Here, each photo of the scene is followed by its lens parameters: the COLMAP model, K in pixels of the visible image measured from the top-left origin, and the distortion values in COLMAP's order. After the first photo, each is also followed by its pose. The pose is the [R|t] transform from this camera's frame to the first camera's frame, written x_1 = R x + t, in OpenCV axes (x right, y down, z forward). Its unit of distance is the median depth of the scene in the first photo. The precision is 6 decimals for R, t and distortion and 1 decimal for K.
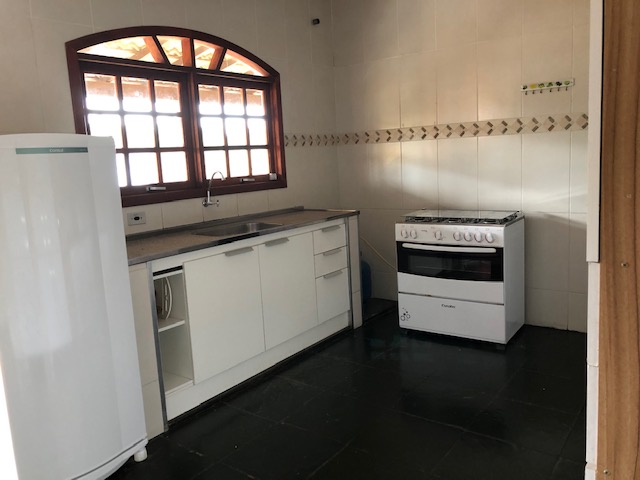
lens RADIAL K [[554.6, 0, 320.0], [0, 554.6, 221.1], [0, 0, 1]] dist [0.136499, 0.004123]
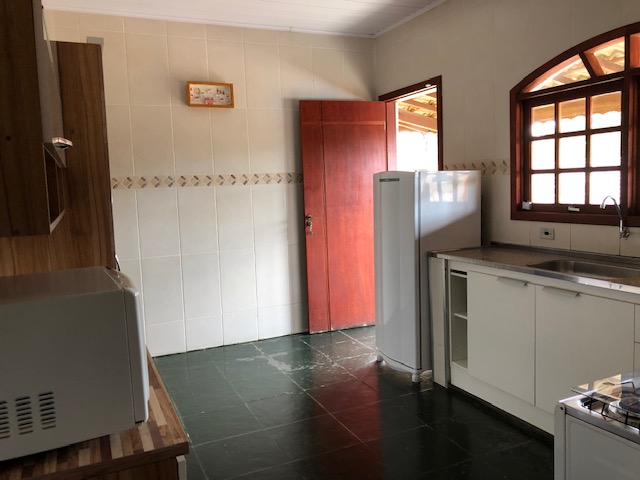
lens RADIAL K [[560.9, 0, 320.0], [0, 560.9, 240.0], [0, 0, 1]] dist [0.004268, 0.012373]
pose [[-0.509330, 0.150413, -0.847324, 0.793320], [-0.050999, 0.977601, 0.204195, -0.186757], [0.859059, 0.147215, -0.490251, 1.131954]]
